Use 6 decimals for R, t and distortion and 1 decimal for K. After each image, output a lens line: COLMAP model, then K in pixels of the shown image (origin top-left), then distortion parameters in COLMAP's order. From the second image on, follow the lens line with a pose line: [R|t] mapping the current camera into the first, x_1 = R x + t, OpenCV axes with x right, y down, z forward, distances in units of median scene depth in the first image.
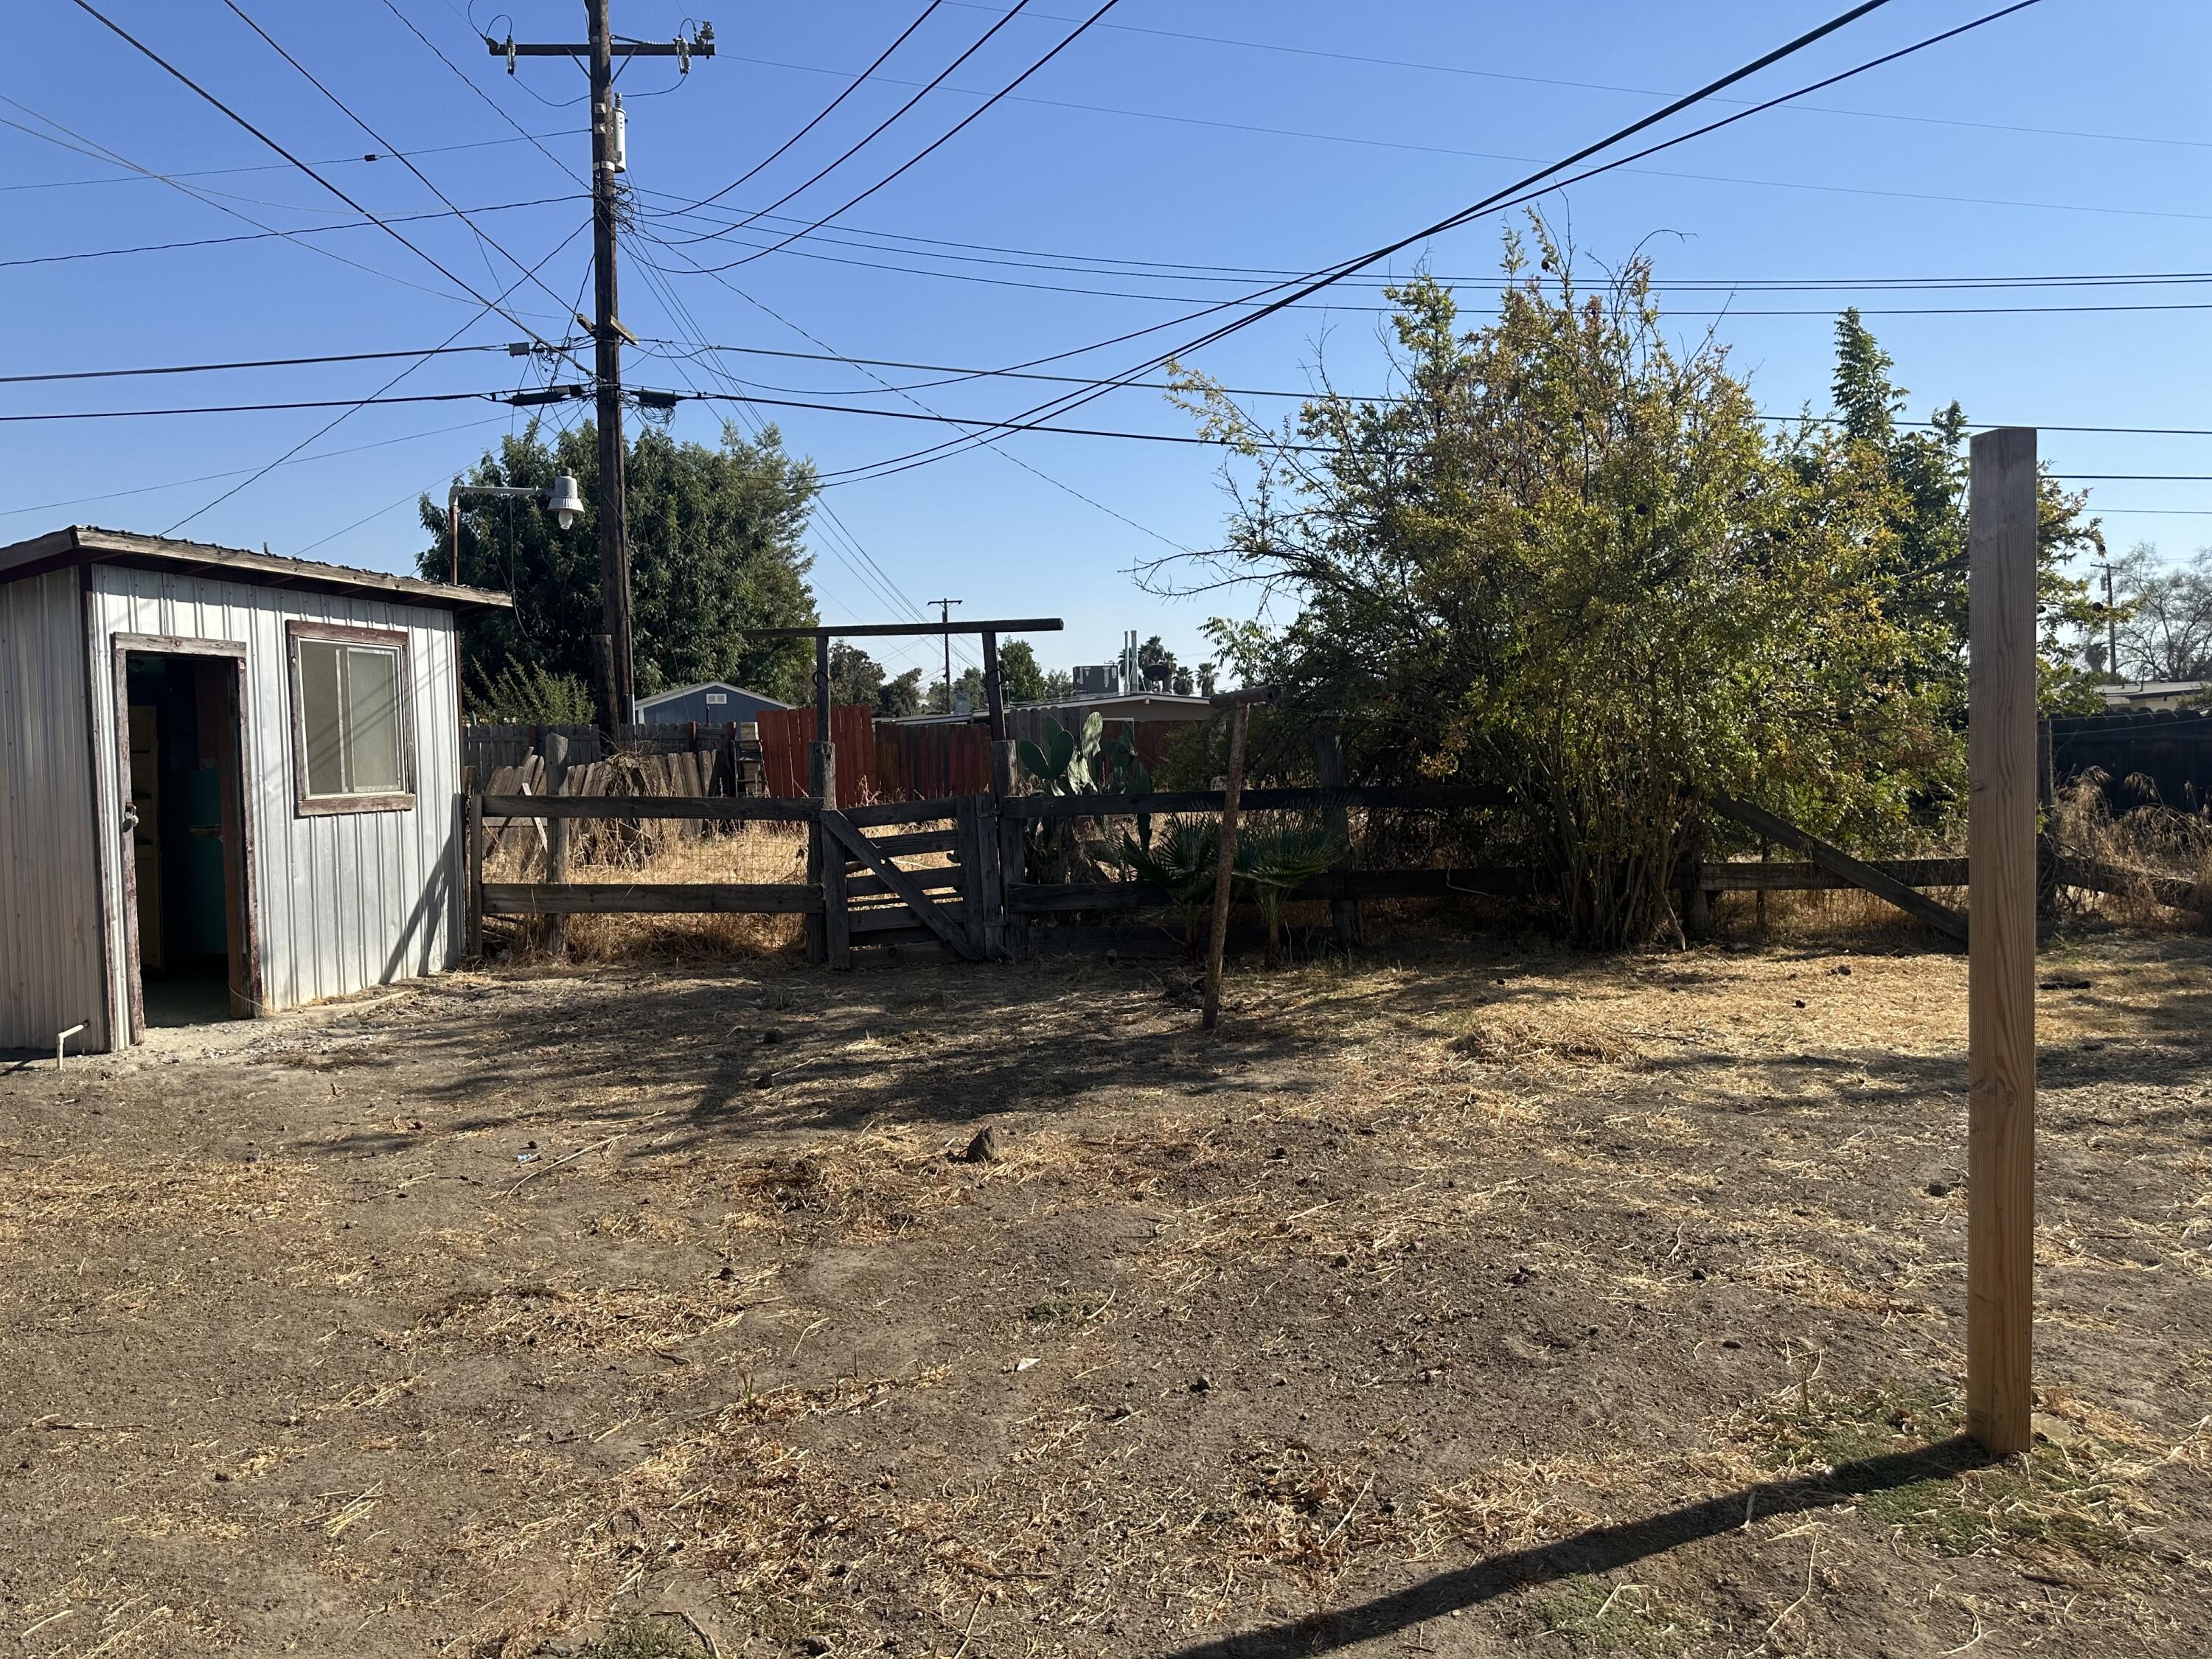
lens RADIAL K [[1532.5, 0, 1104.8], [0, 1532.5, 808.8], [0, 0, 1]] dist [0.028342, -0.047659]
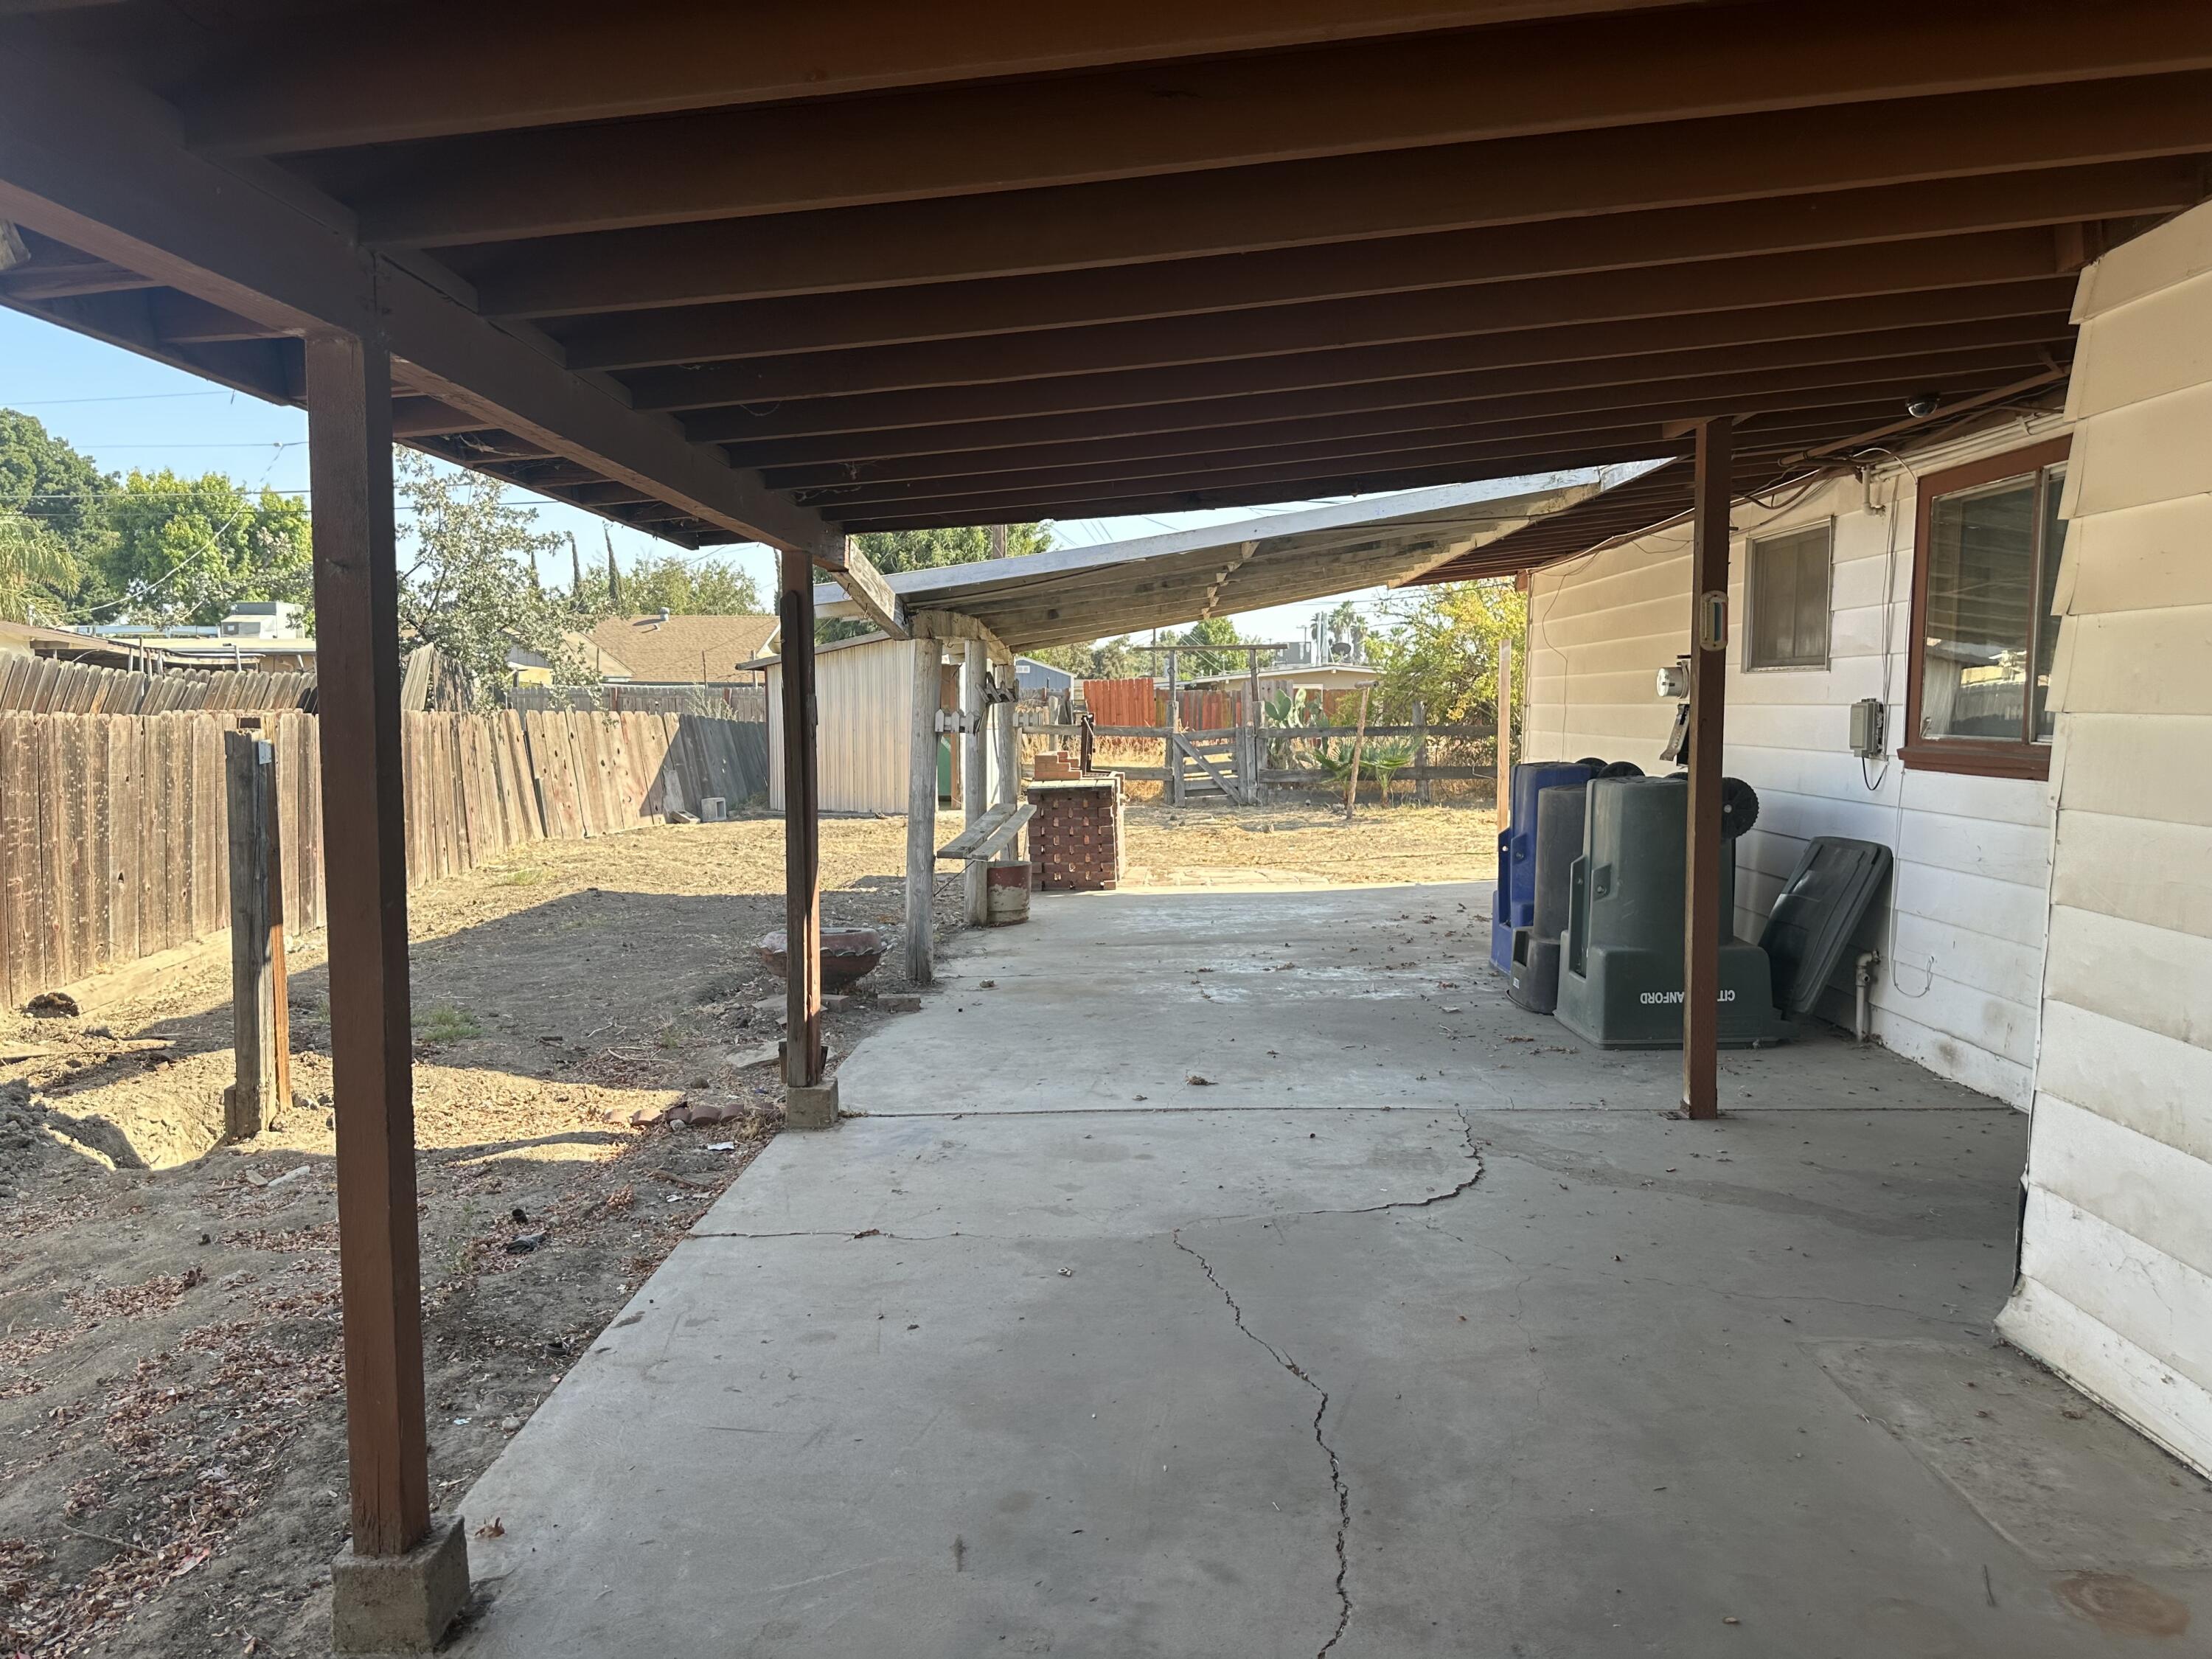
lens RADIAL K [[1532.5, 0, 1127.9], [0, 1532.5, 827.9], [0, 0, 1]] dist [0.028342, -0.047659]
pose [[0.994138, 0.021323, -0.105992, -0.020143], [-0.017297, 0.999099, 0.038756, 0.059899], [0.106723, -0.036695, 0.993611, -1.322963]]
